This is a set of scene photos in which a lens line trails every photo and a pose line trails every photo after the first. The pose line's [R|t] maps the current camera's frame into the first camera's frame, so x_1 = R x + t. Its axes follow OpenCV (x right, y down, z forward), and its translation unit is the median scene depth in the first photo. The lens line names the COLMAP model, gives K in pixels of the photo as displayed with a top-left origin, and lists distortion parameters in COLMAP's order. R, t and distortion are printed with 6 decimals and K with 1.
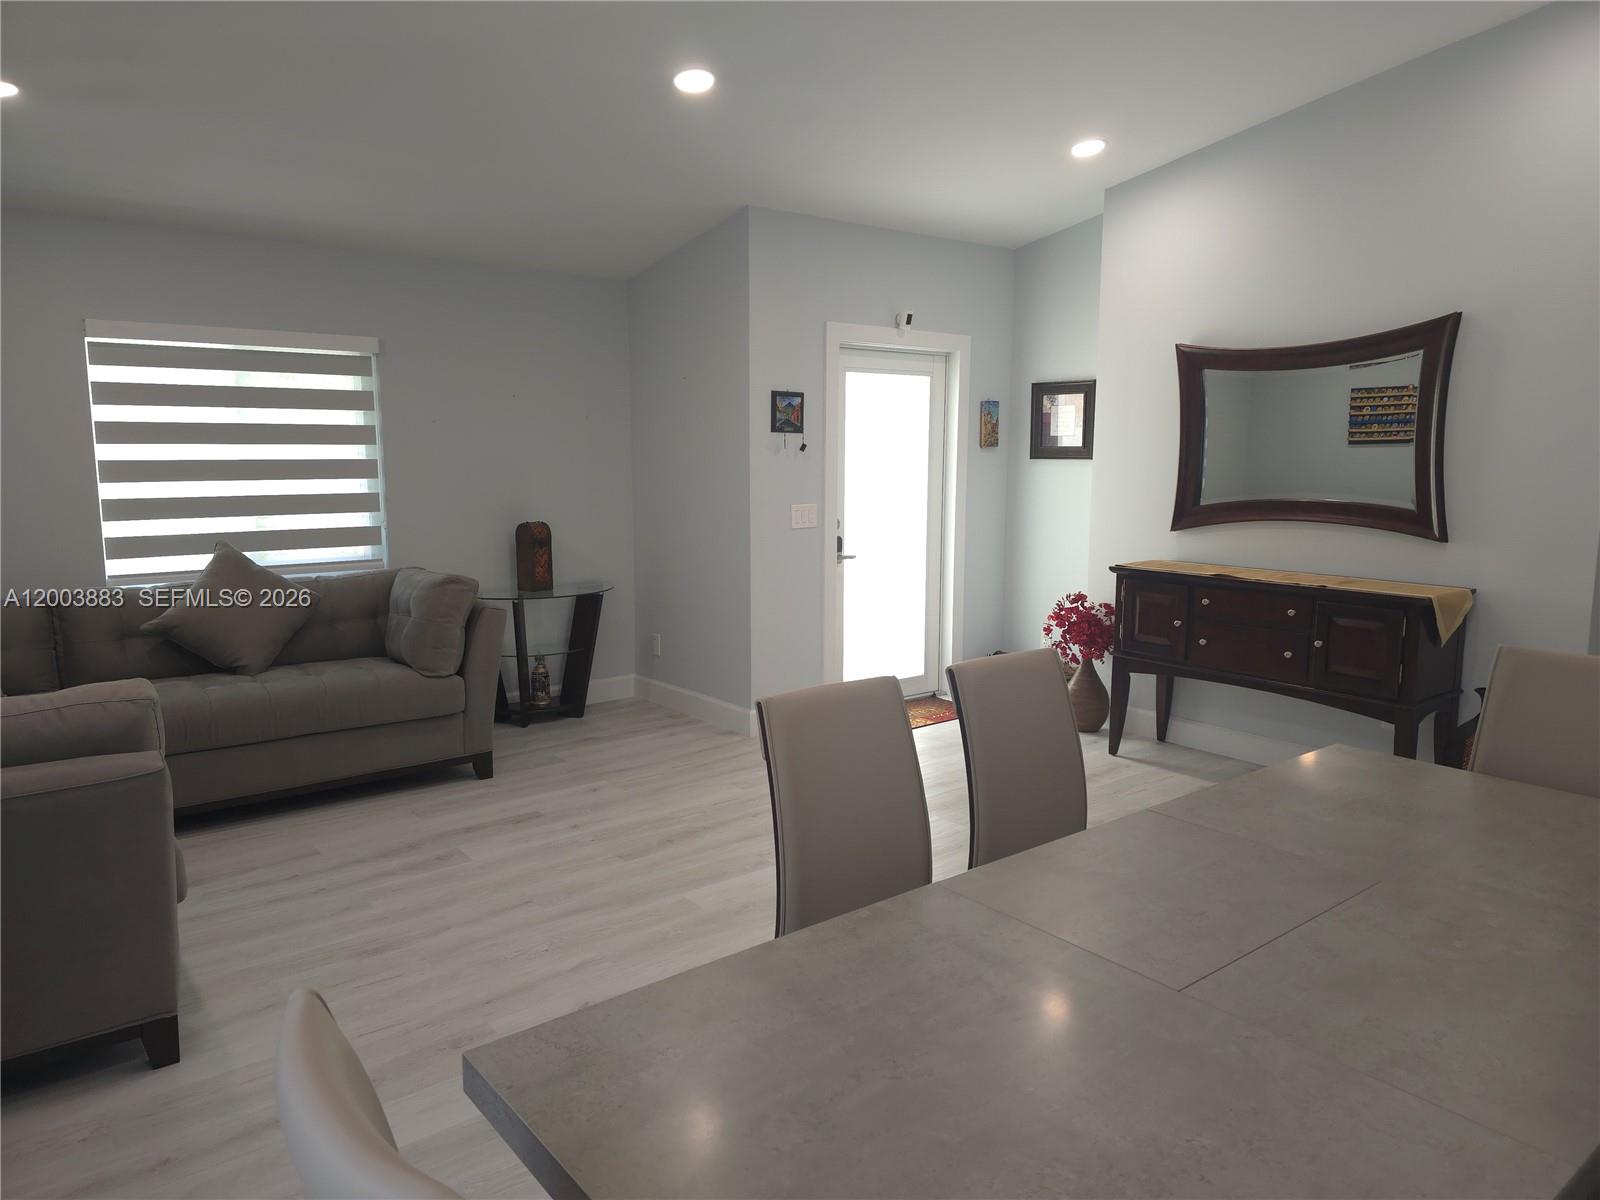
lens RADIAL K [[1065.2, 0, 800.0], [0, 1065.2, 600.0], [0, 0, 1]] dist [0.054306, -0.042869]
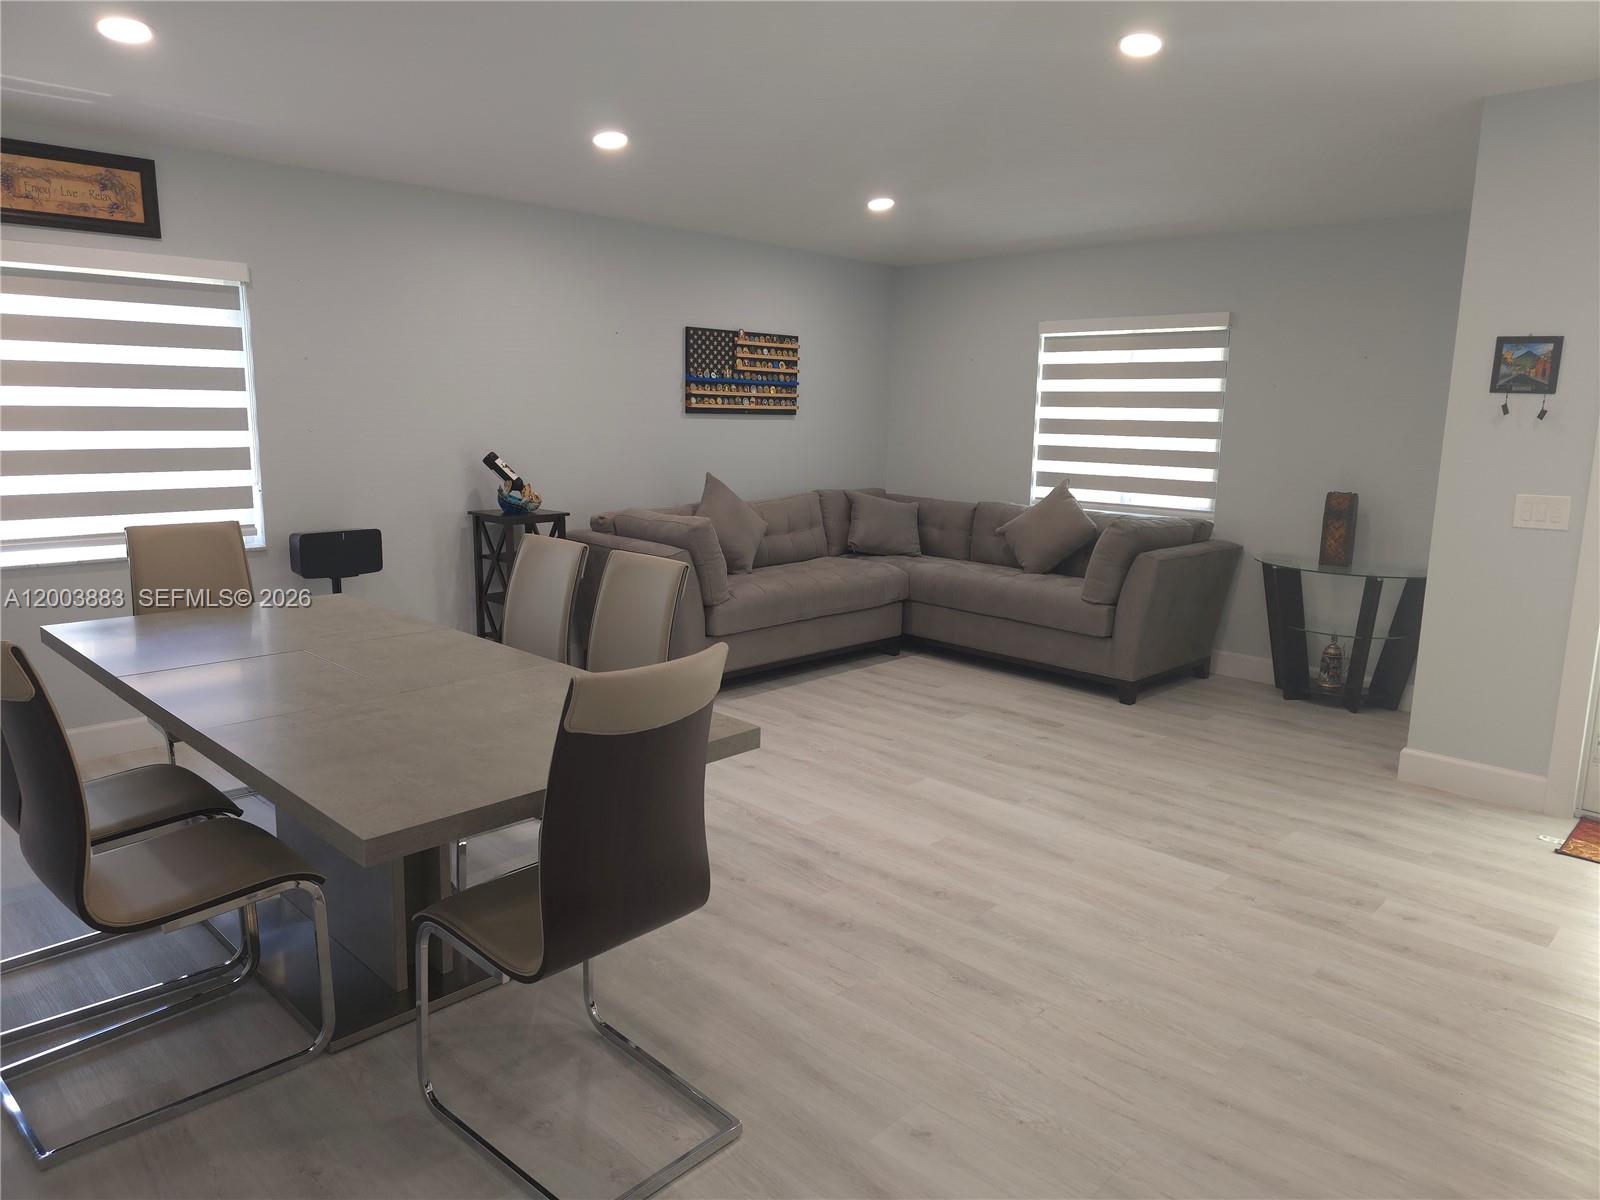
lens RADIAL K [[1065.2, 0, 800.0], [0, 1065.2, 600.0], [0, 0, 1]] dist [0.054306, -0.042869]
pose [[0.113523, 0.181840, -0.976753, 0.789264], [-0.158437, 0.973841, 0.162883, -0.073513], [0.980821, 0.136263, 0.139363, 0.513144]]
